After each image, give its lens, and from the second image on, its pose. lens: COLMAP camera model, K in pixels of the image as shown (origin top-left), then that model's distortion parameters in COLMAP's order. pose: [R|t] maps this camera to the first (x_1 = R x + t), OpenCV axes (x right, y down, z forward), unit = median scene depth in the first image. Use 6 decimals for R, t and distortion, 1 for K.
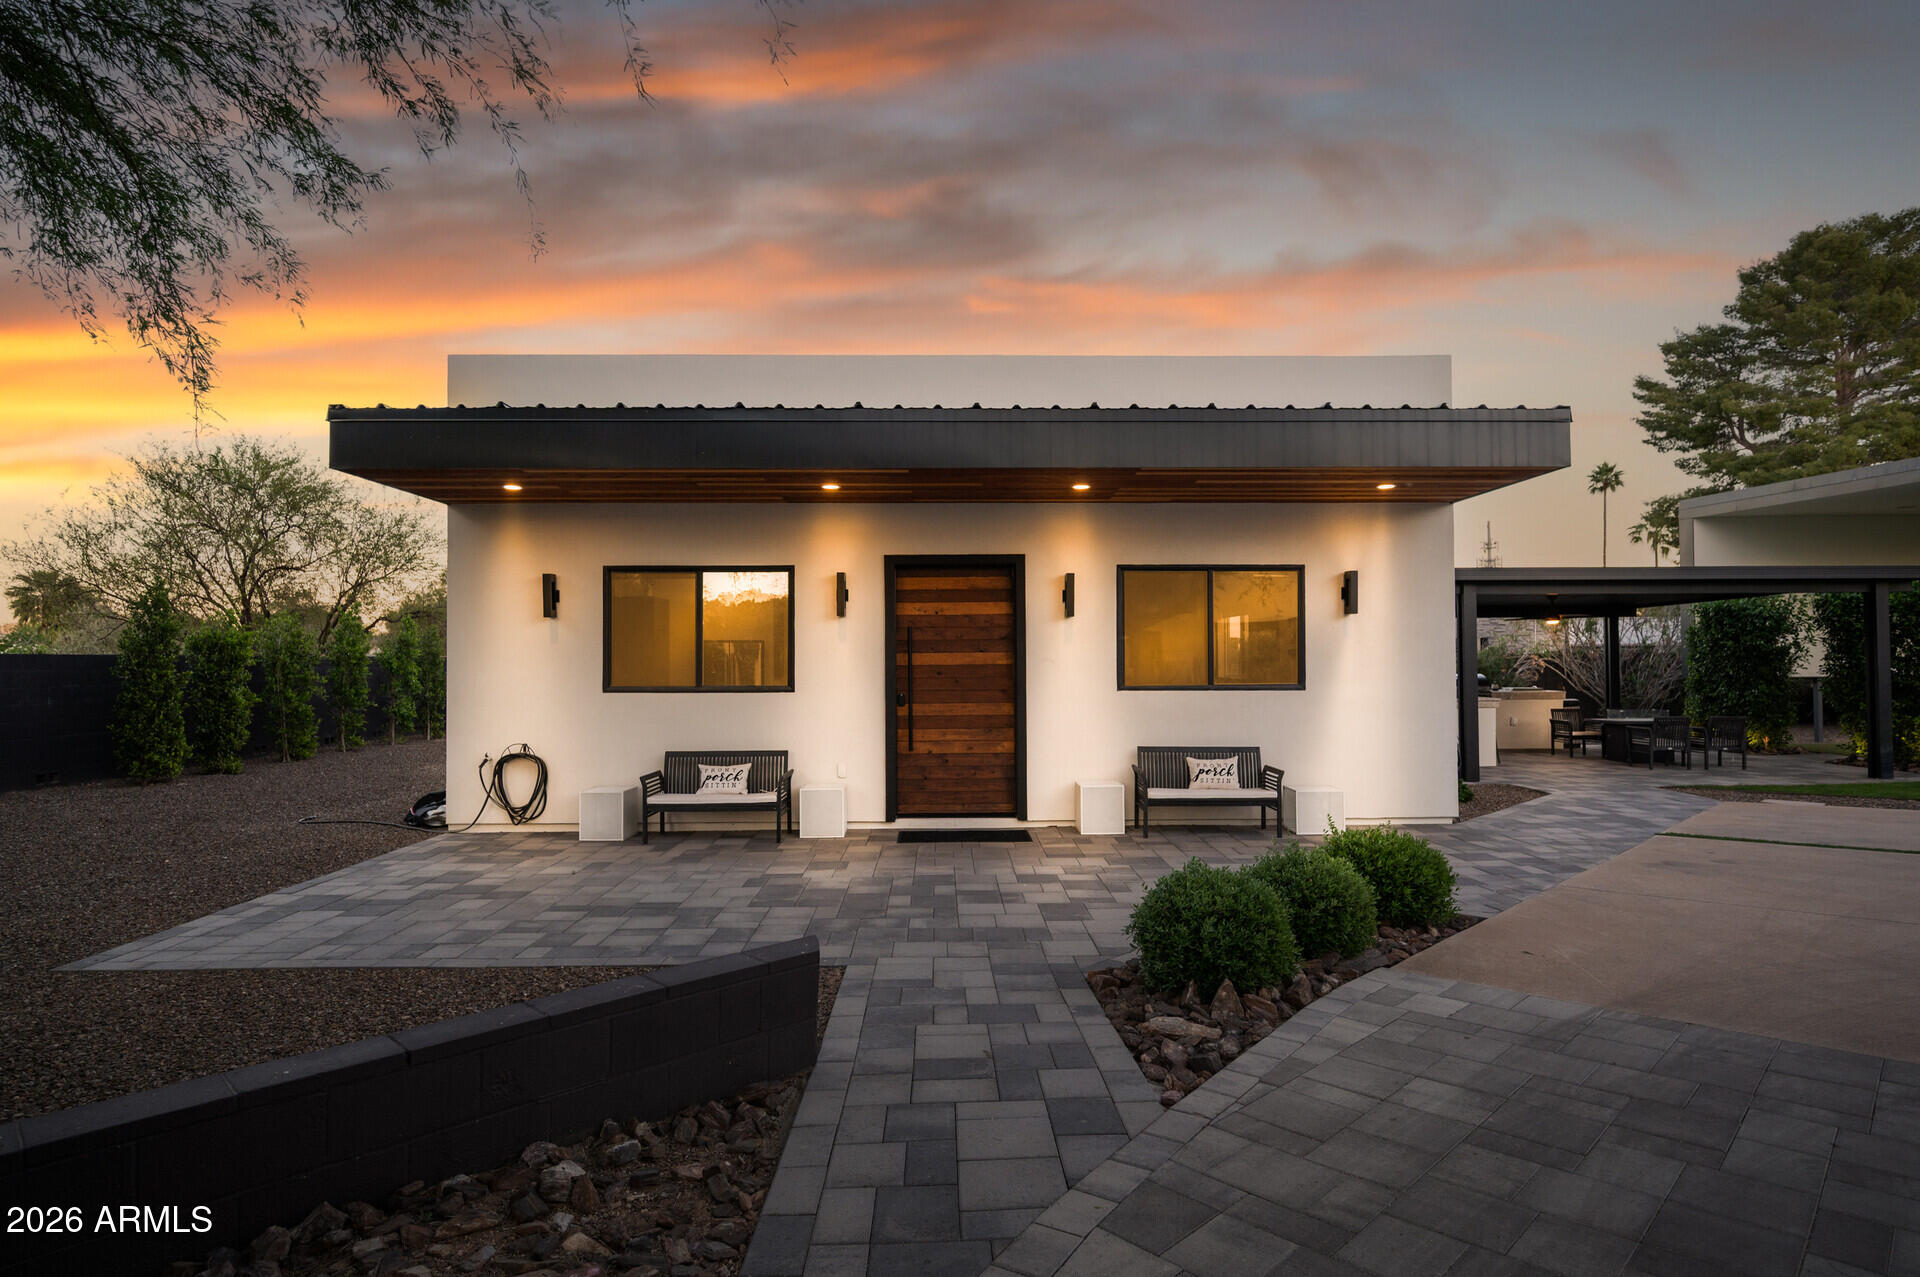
lens RADIAL K [[1044.4, 0, 958.9], [0, 1044.4, 654.4], [0, 0, 1]] dist [-0.001027, -0.000087]
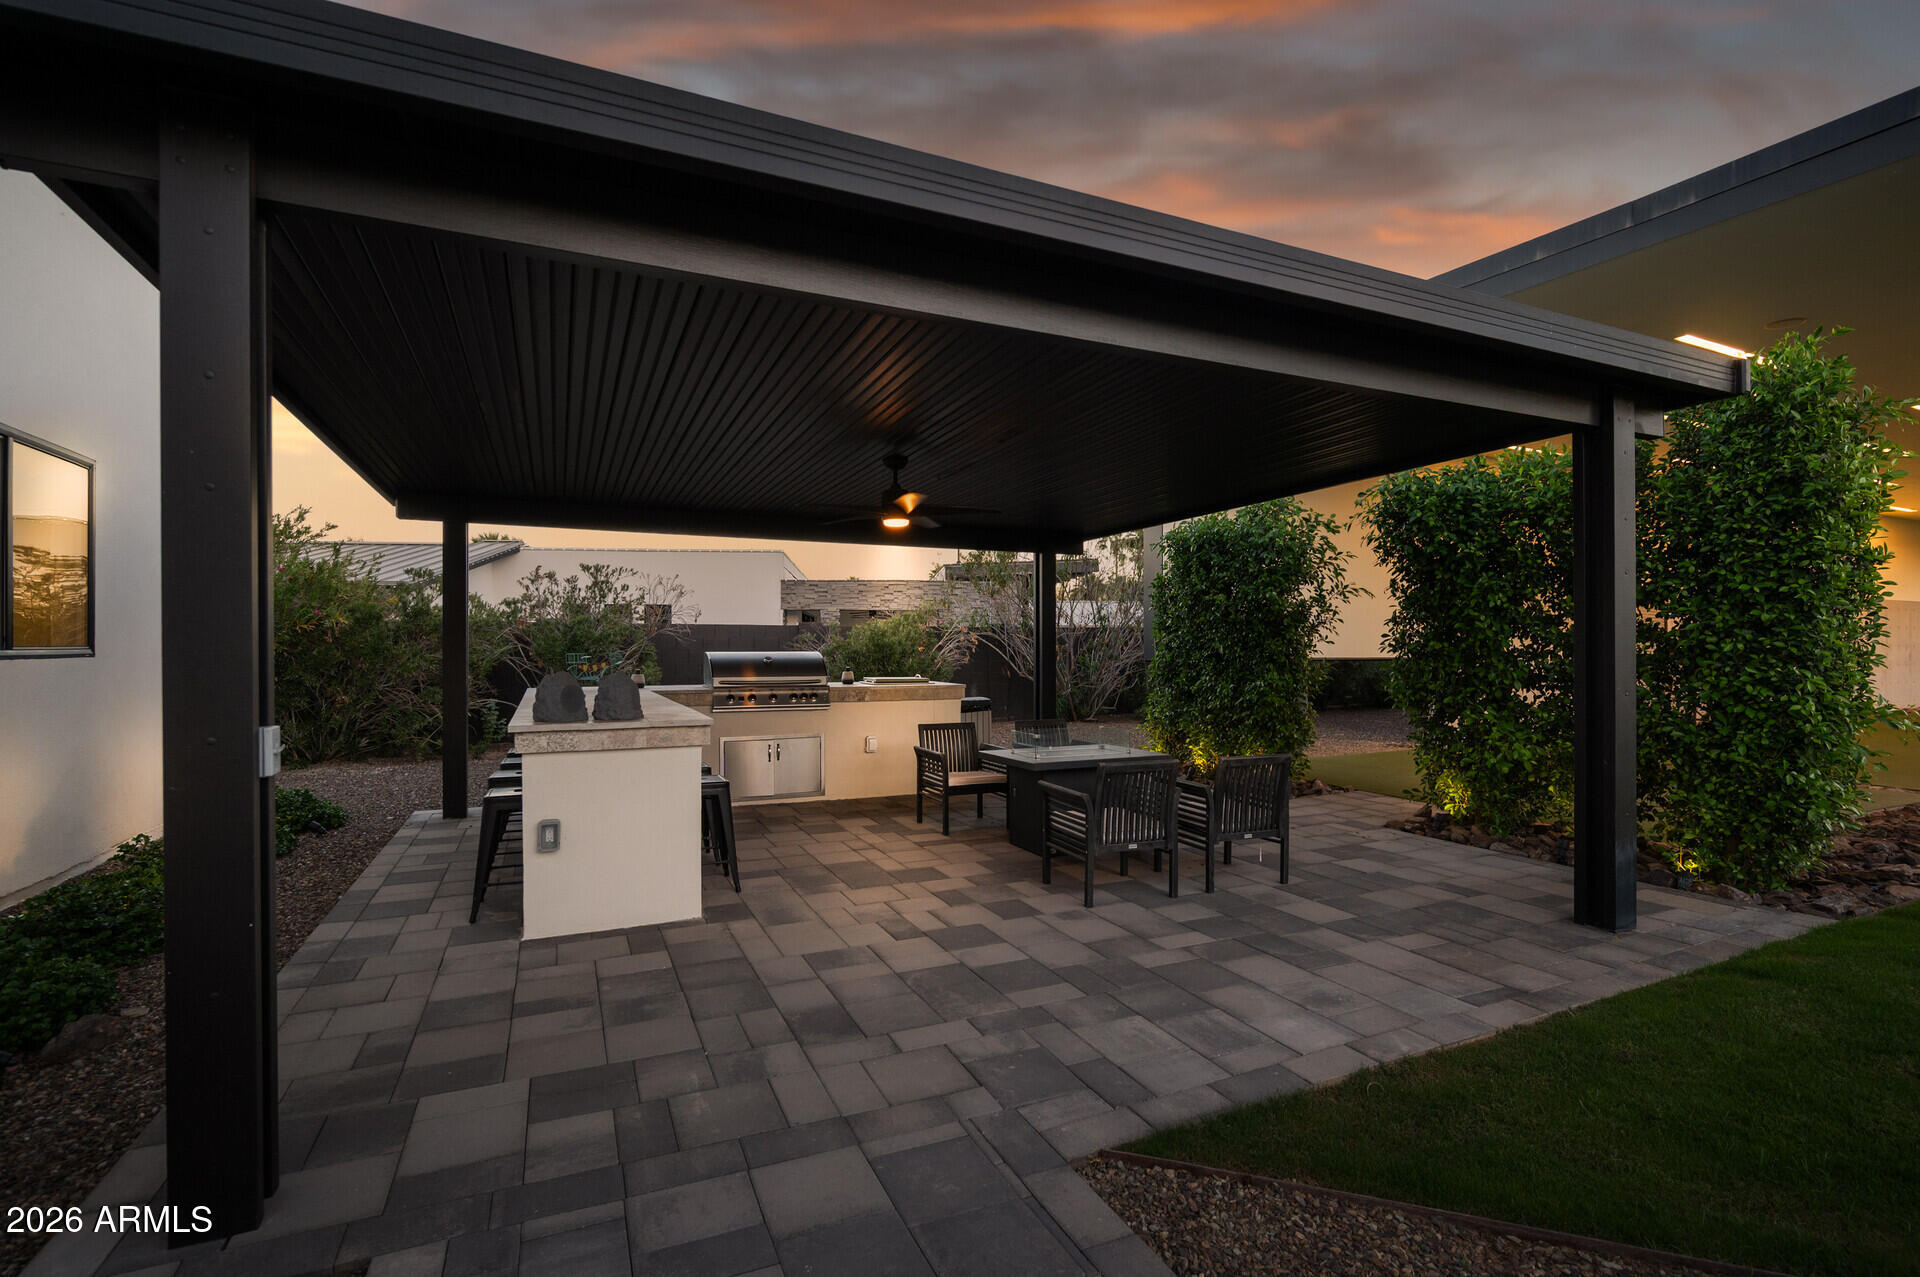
lens RADIAL K [[881.6, 0, 961.5], [0, 881.6, 646.0], [0, 0, 1]] dist [0.000827, 0.000024]
pose [[0.914857, 0.007338, 0.403711, 0.412610], [-0.010412, 0.999931, 0.005421, 0.013854], [-0.403644, -0.009162, 0.914870, 0.611771]]
